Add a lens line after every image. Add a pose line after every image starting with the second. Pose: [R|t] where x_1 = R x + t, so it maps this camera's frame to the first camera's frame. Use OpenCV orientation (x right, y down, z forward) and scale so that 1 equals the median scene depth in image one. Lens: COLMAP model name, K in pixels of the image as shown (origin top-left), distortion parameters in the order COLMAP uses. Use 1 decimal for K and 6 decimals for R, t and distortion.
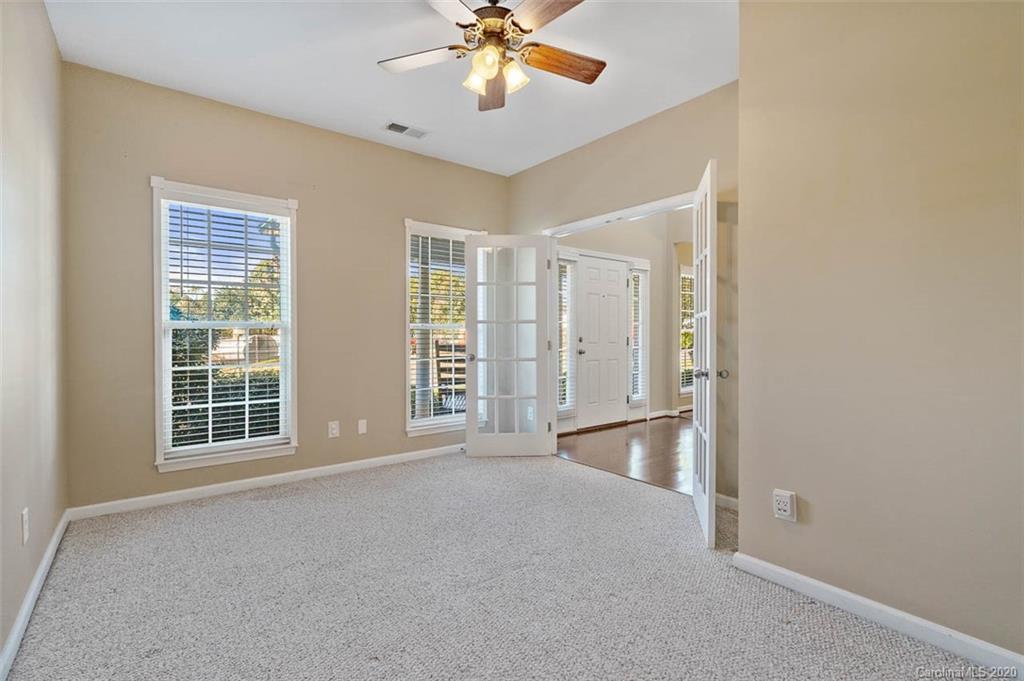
lens RADIAL K [[471.2, 0, 510.9], [0, 471.2, 338.0], [0, 0, 1]] dist [-0.003592, 0.000517]
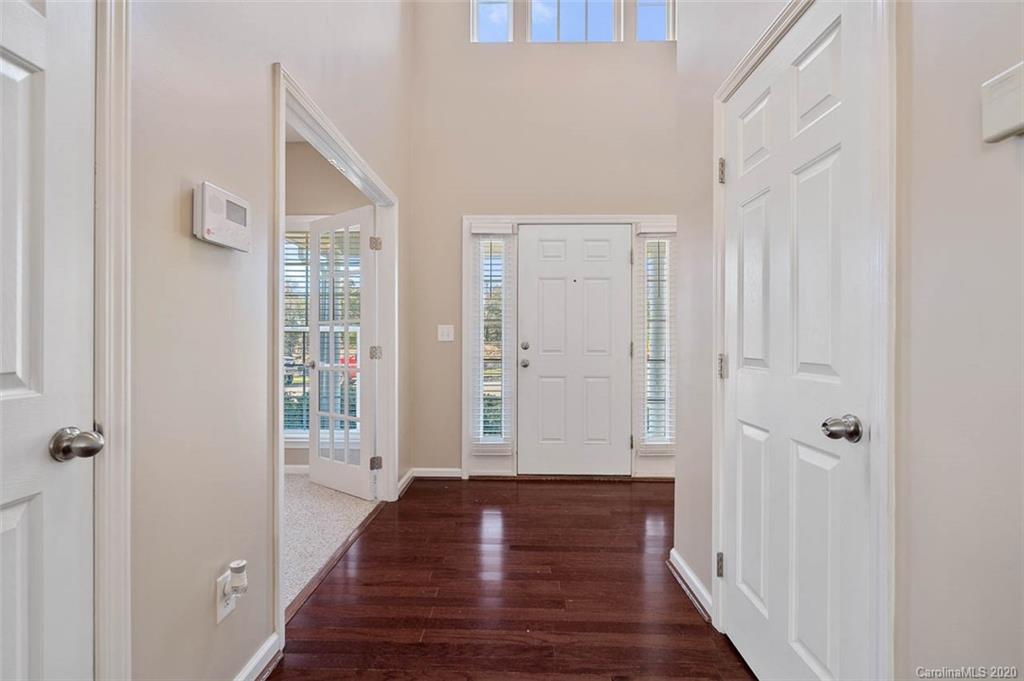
lens RADIAL K [[471.2, 0, 508.4], [0, 471.2, 339.7], [0, 0, 1]] dist [-0.003592, 0.000517]
pose [[0.764308, -0.002349, -0.644847, 0.533523], [-0.006776, 0.999909, -0.011673, 0.002152], [0.644815, 0.013291, 0.764223, 0.419735]]
